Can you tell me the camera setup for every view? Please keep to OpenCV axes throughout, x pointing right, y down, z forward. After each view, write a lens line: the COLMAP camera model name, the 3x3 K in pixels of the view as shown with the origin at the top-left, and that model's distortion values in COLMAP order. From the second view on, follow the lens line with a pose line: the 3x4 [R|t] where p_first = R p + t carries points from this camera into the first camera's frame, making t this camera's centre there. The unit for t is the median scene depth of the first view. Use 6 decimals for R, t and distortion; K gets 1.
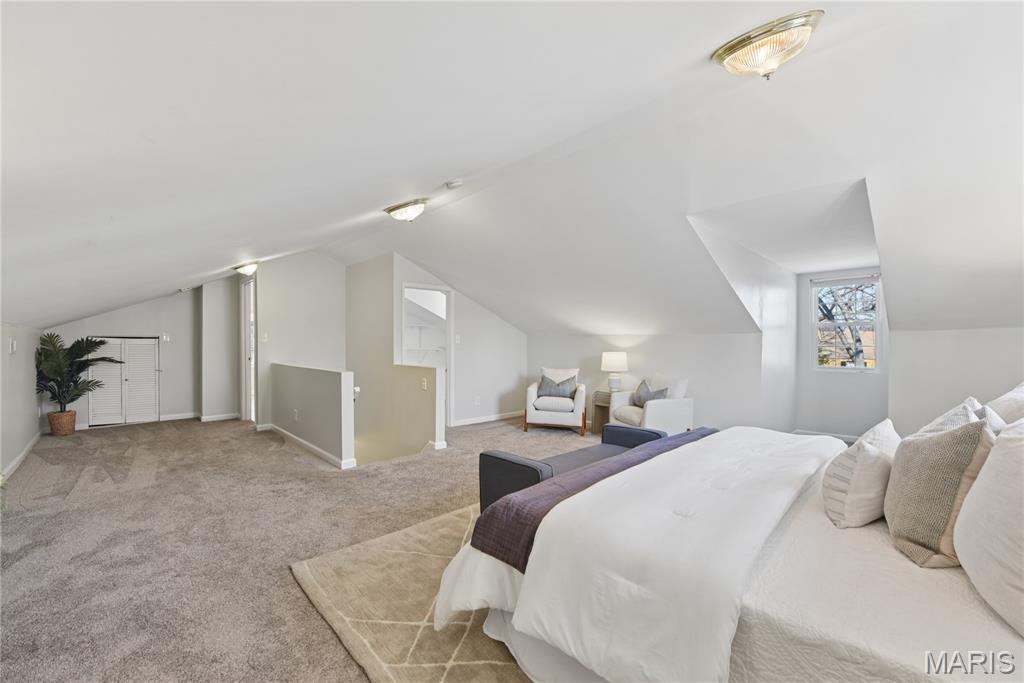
lens RADIAL K [[416.4, 0, 512.2], [0, 416.4, 344.1], [0, 0, 1]] dist [-0.000713, -0.000218]
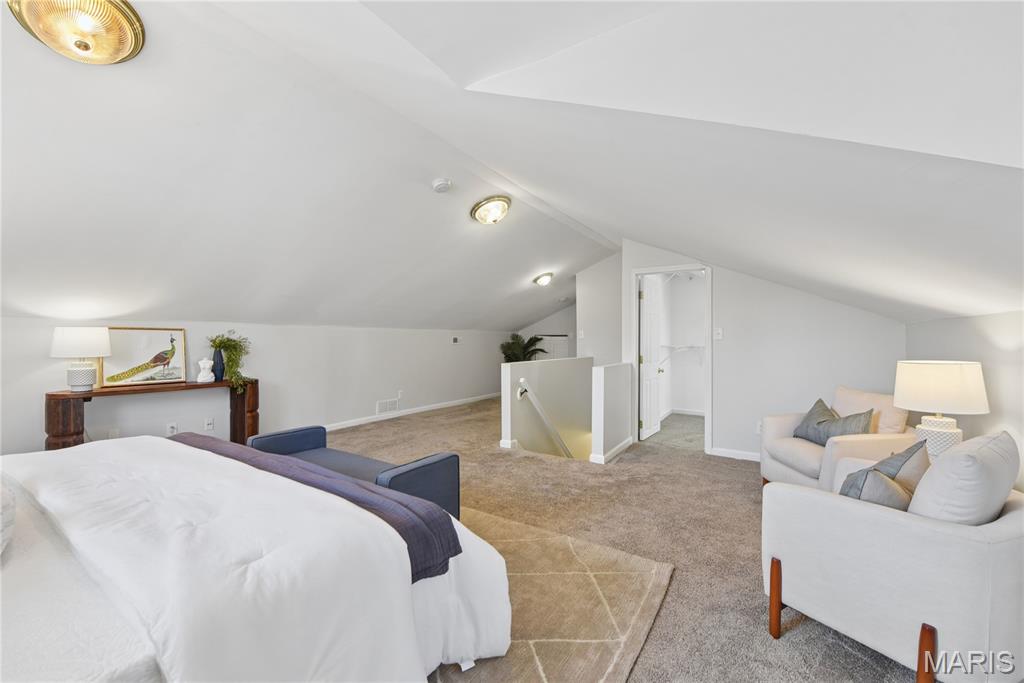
lens RADIAL K [[416.4, 0, 512.2], [0, 416.4, 344.1], [0, 0, 1]] dist [-0.000713, -0.000218]
pose [[0.224001, 0.007953, -0.974556, 0.514757], [0.000061, 0.999967, 0.008174, 0.002335], [0.974589, -0.001890, 0.223993, 0.558464]]
